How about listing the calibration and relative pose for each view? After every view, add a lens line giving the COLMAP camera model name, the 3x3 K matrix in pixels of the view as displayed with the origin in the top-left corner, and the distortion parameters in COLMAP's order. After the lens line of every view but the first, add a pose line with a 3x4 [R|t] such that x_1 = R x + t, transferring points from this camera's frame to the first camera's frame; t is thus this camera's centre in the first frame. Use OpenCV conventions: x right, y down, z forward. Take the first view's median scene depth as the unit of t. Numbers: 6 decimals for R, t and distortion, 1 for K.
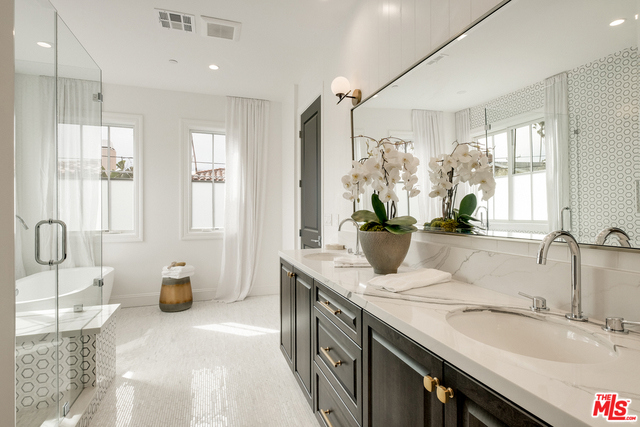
lens RADIAL K [[323.2, 0, 320.0], [0, 323.2, 213.5], [0, 0, 1]] dist [-0.002582, 0.000315]
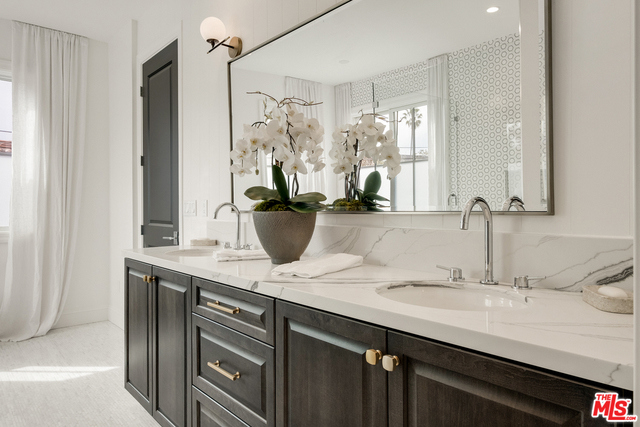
lens RADIAL K [[422.6, 0, 320.0], [0, 422.6, 213.5], [0, 0, 1]] dist [-0.001213, 0.001182]
pose [[0.927978, -0.003315, 0.372619, -0.113577], [0.001441, 0.999985, 0.005309, 0.050776], [-0.372631, -0.004389, 0.927969, -0.028276]]
